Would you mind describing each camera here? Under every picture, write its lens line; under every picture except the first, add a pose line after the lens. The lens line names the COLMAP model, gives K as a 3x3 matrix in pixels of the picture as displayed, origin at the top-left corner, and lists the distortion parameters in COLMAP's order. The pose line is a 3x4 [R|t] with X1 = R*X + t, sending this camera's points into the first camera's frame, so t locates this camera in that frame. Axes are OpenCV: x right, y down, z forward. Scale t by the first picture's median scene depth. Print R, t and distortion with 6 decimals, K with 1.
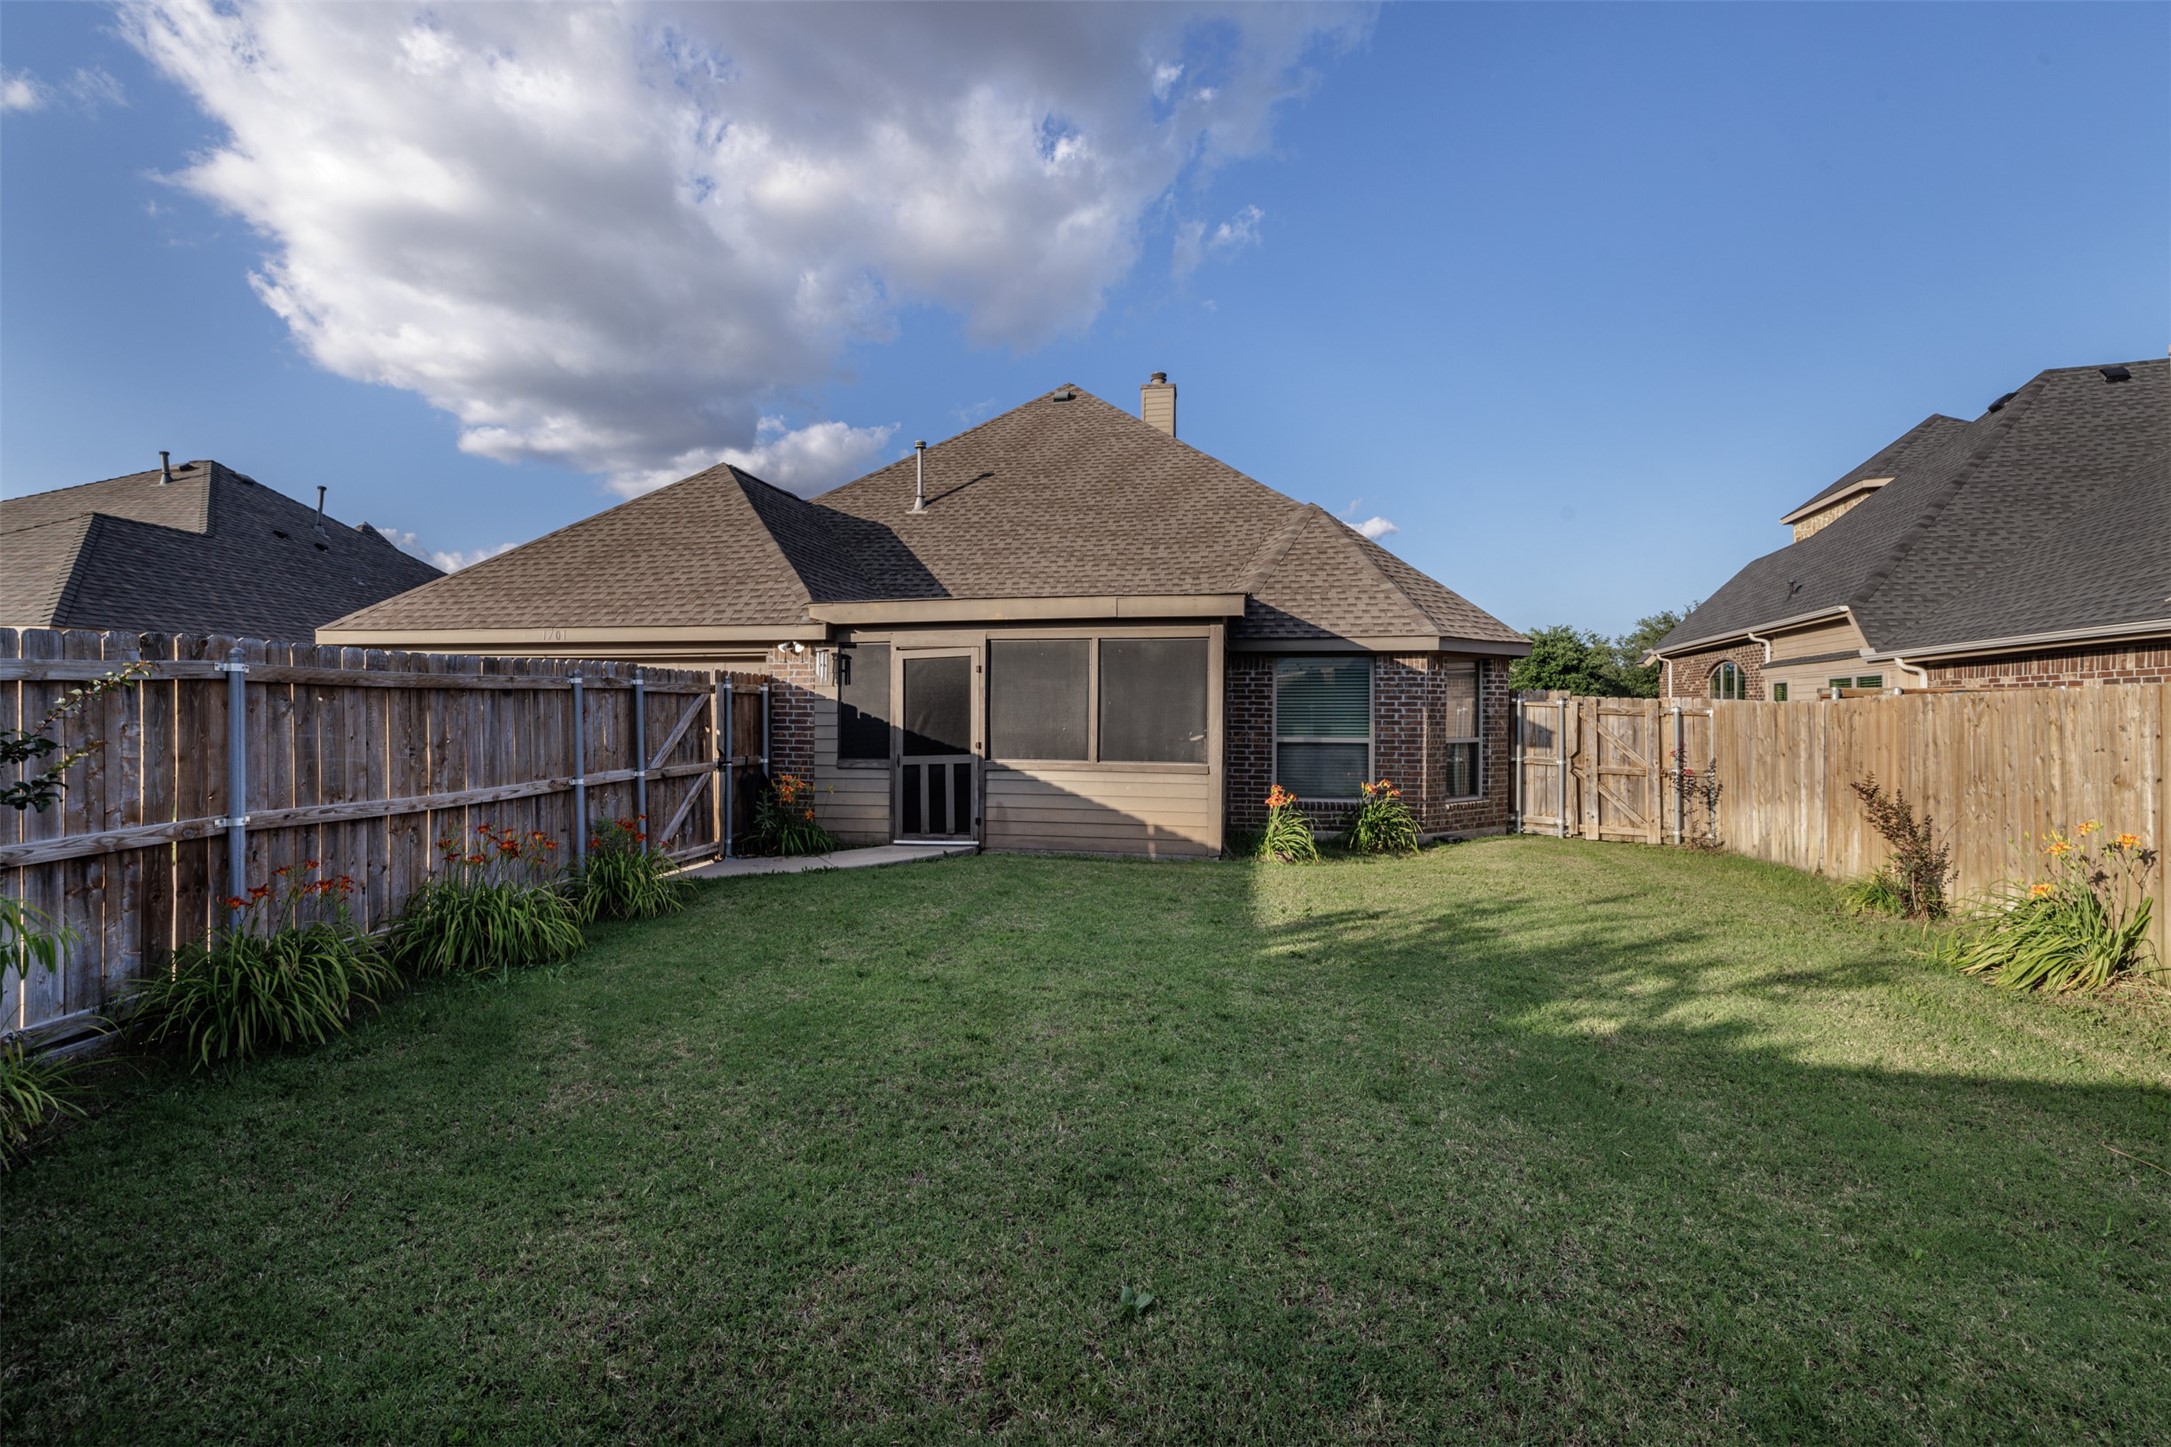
lens RADIAL K [[899.4, 0, 1072.7], [0, 899.4, 712.5], [0, 0, 1]] dist [0.001774, -0.000014]
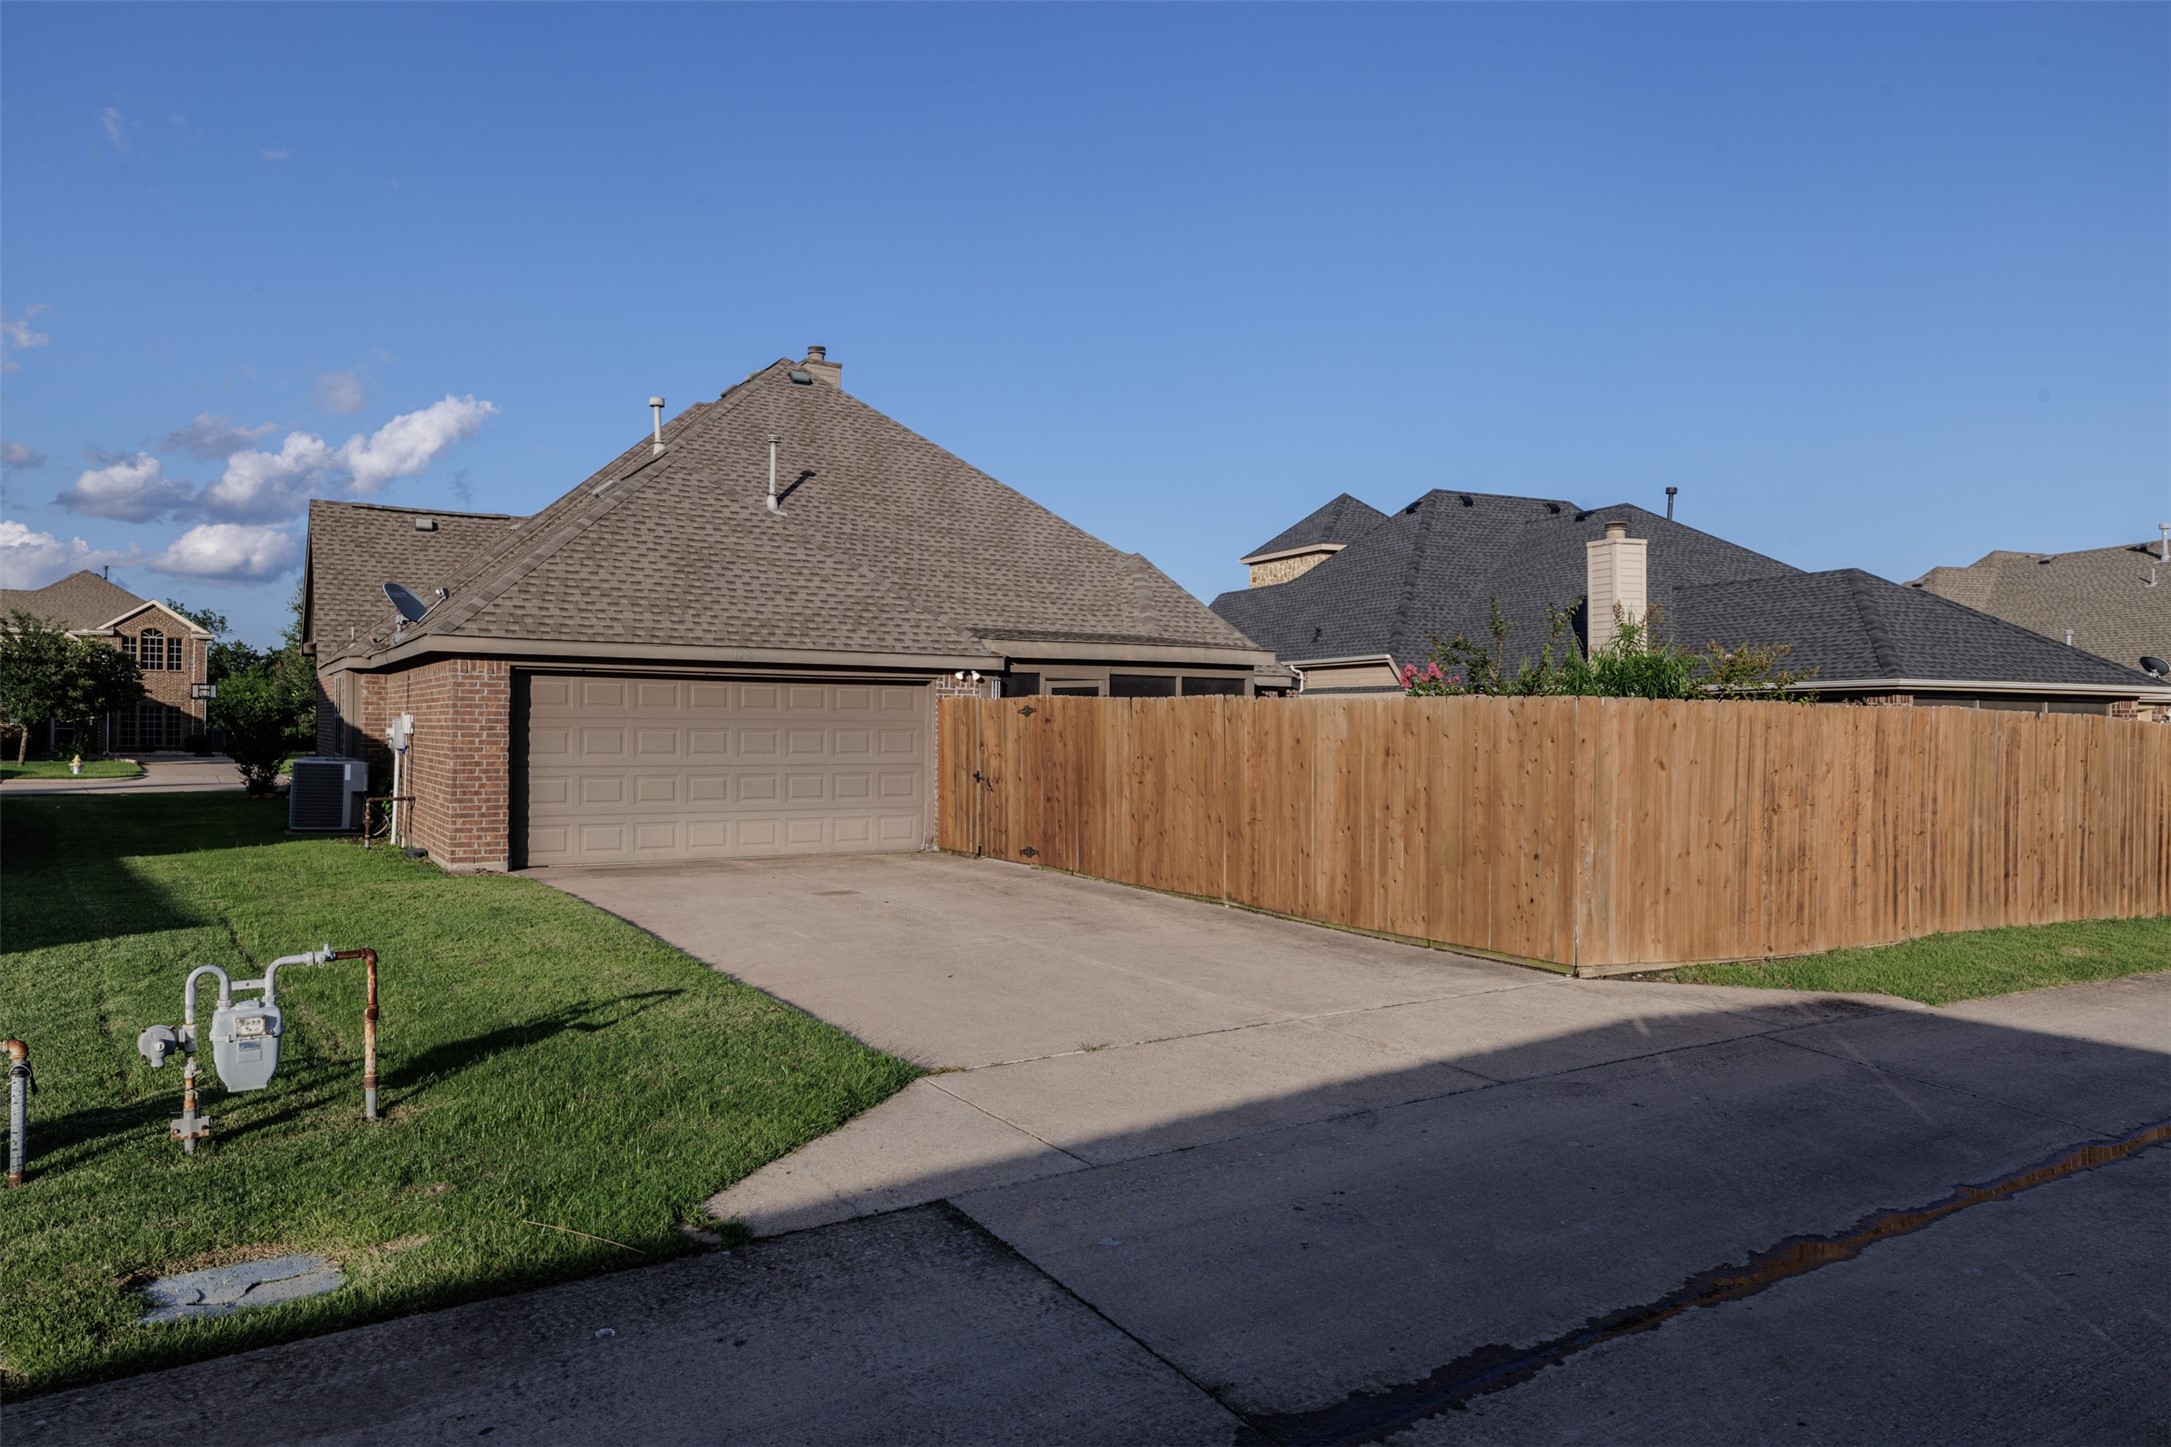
lens RADIAL K [[1347.9, 0, 1085.5], [0, 1347.9, 723.5], [0, 0, 1]] dist [0.000773, 0.000034]
pose [[0.740028, 0.003161, 0.672568, -1.316893], [-0.004168, 0.999991, -0.000115, -0.011127], [-0.672563, -0.002718, 0.740035, -0.359147]]
